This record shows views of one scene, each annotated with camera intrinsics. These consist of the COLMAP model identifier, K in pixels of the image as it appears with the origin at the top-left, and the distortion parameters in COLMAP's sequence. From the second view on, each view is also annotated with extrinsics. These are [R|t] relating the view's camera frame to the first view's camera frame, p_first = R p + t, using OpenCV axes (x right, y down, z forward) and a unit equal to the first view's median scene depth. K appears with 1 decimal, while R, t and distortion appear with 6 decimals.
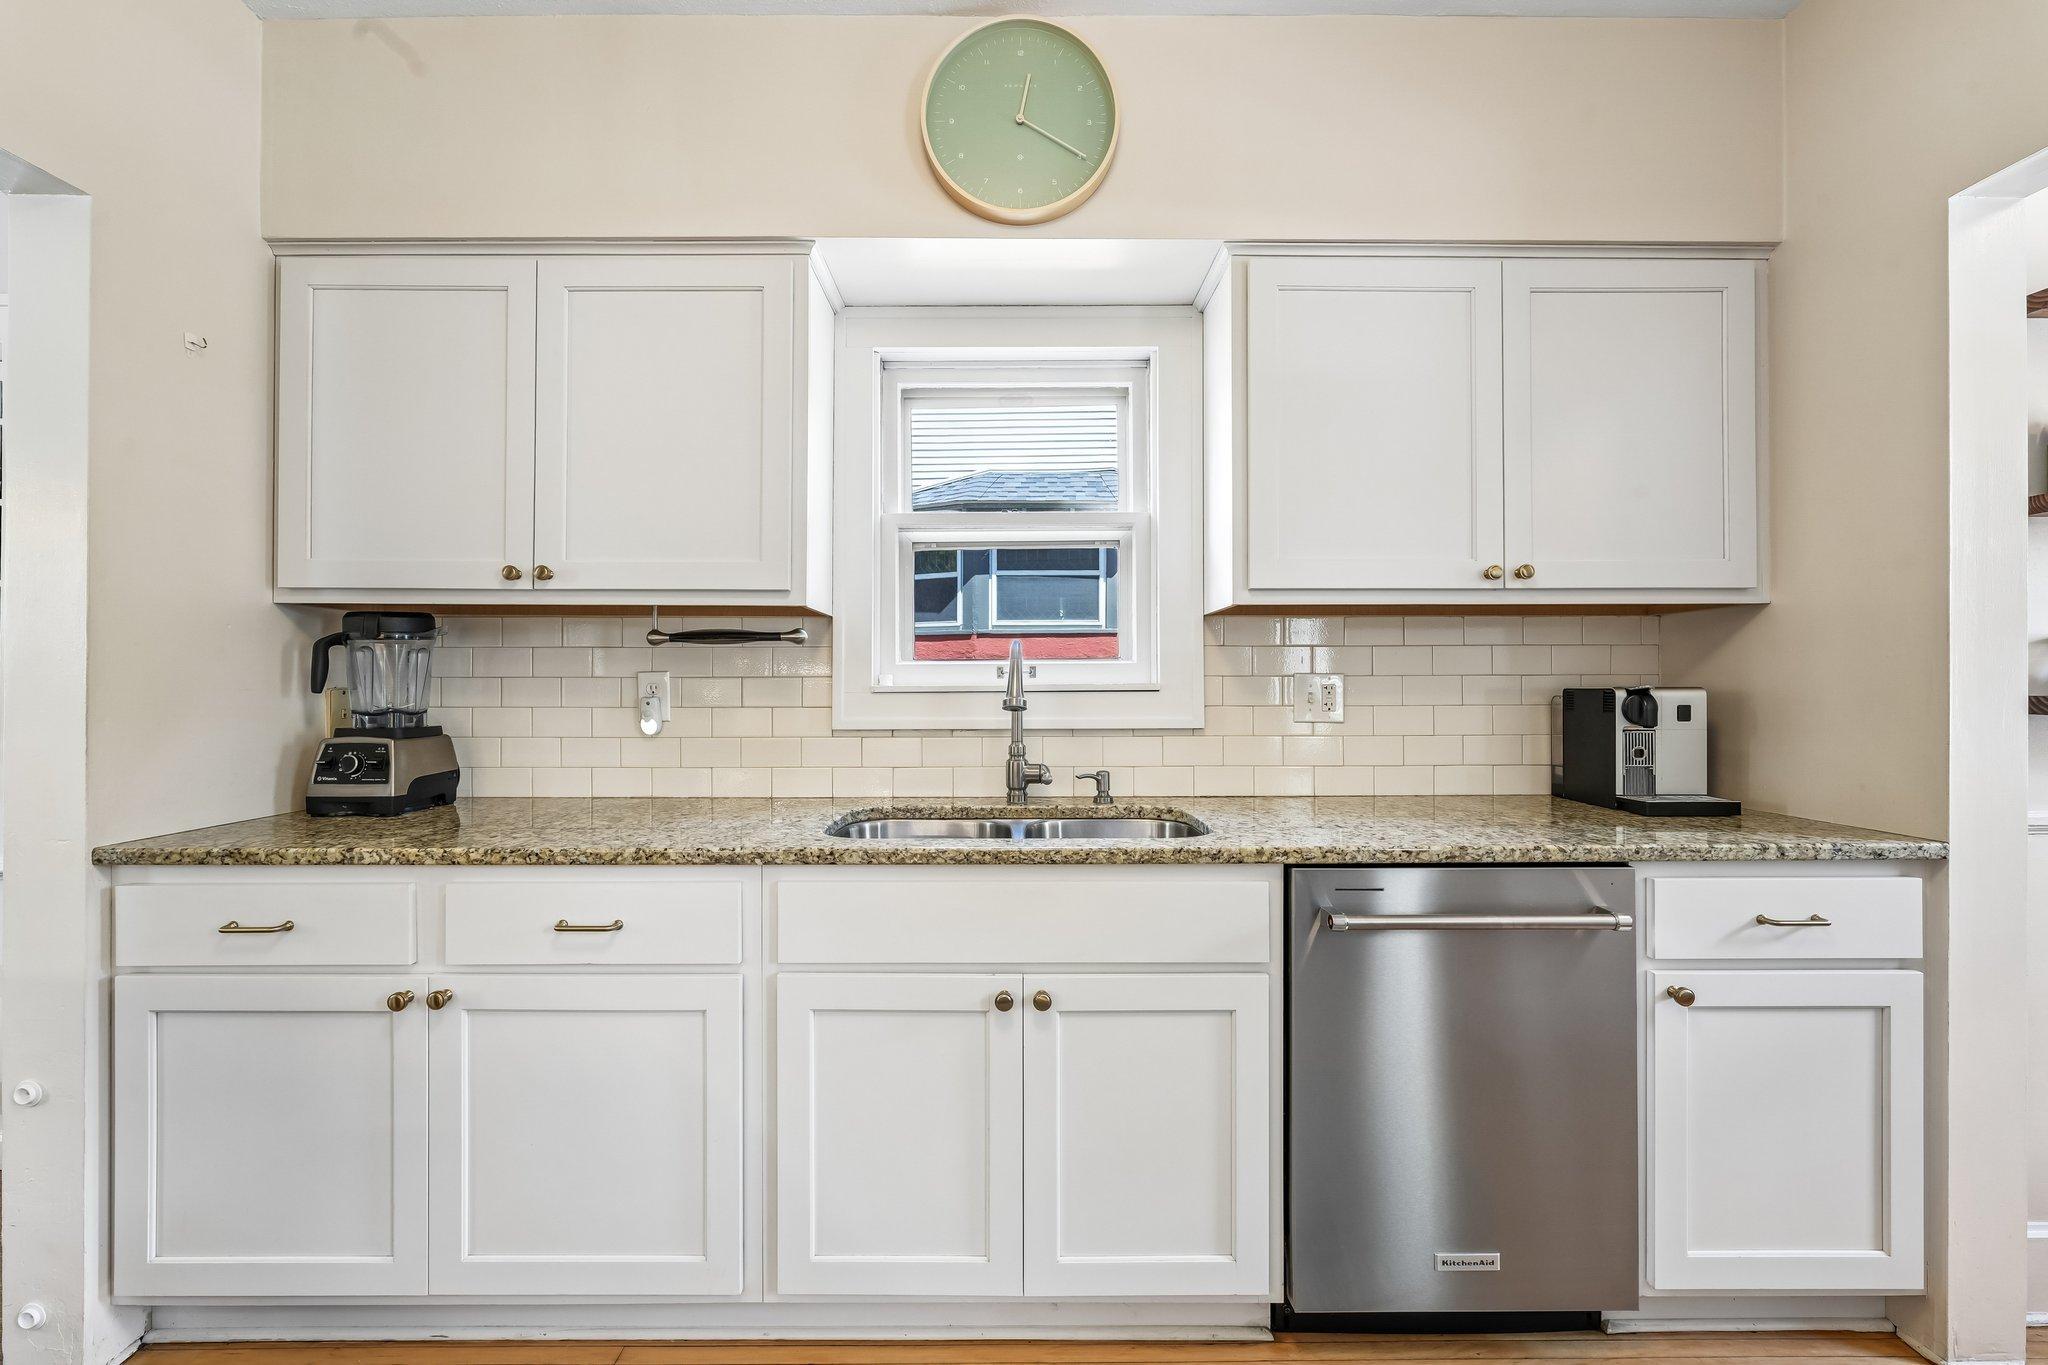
lens RADIAL K [[828.7, 0, 1024.0], [0, 828.7, 682.5], [0, 0, 1]] dist [-0.000321, 0.000074]
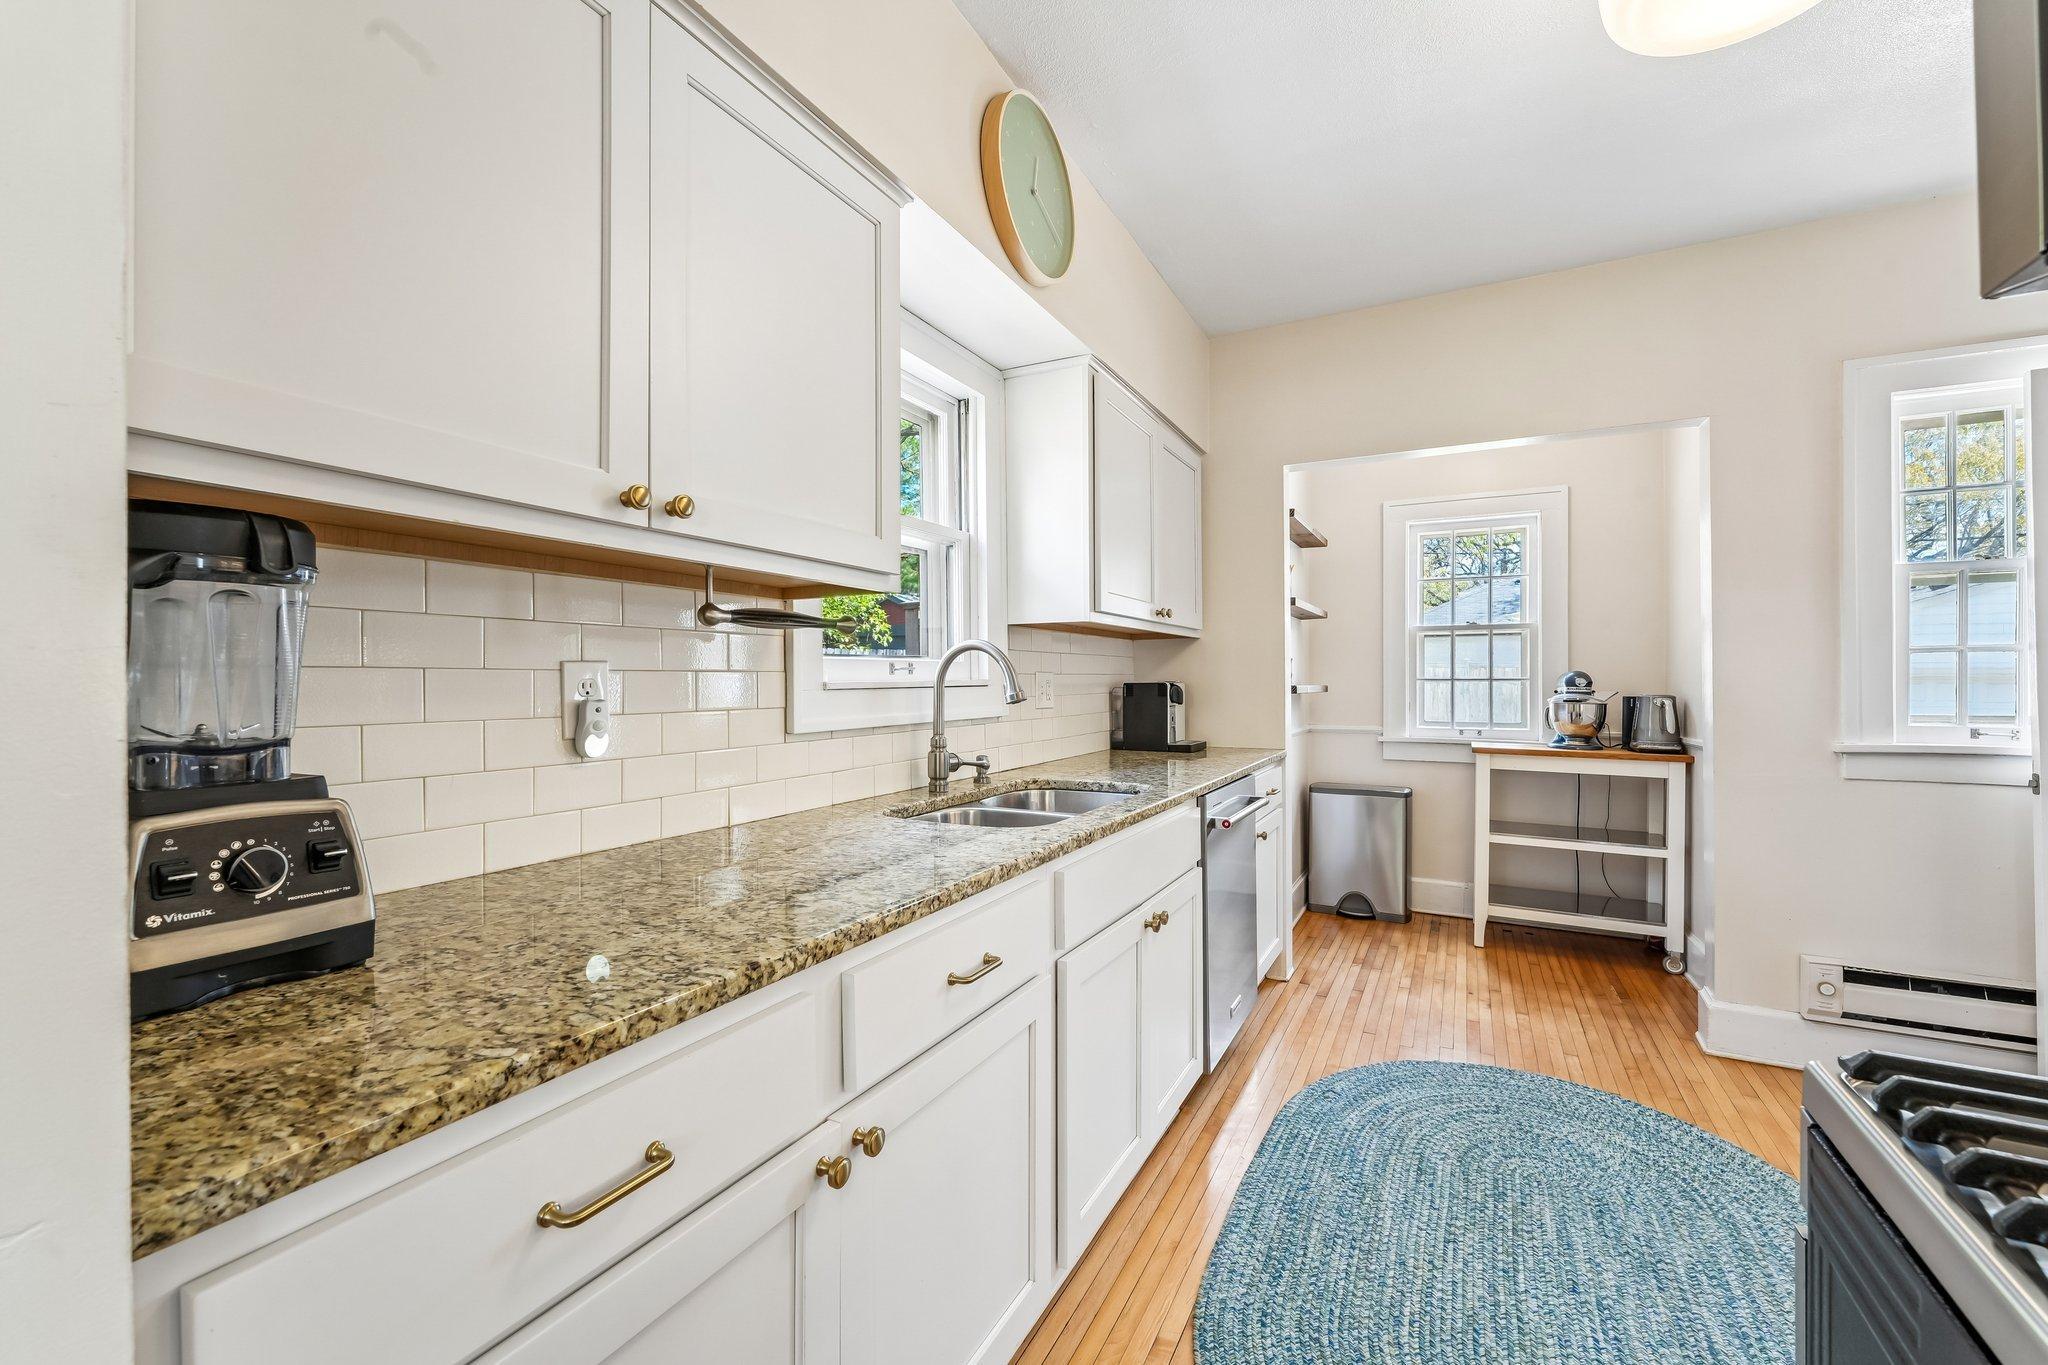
lens RADIAL K [[828.7, 0, 1024.0], [0, 828.7, 682.5], [0, 0, 1]] dist [-0.000321, 0.000074]
pose [[0.474284, -0.003641, 0.880365, -1.014515], [-0.000259, 0.999991, 0.004275, 0.000746], [-0.880372, -0.002255, 0.474278, 0.456756]]
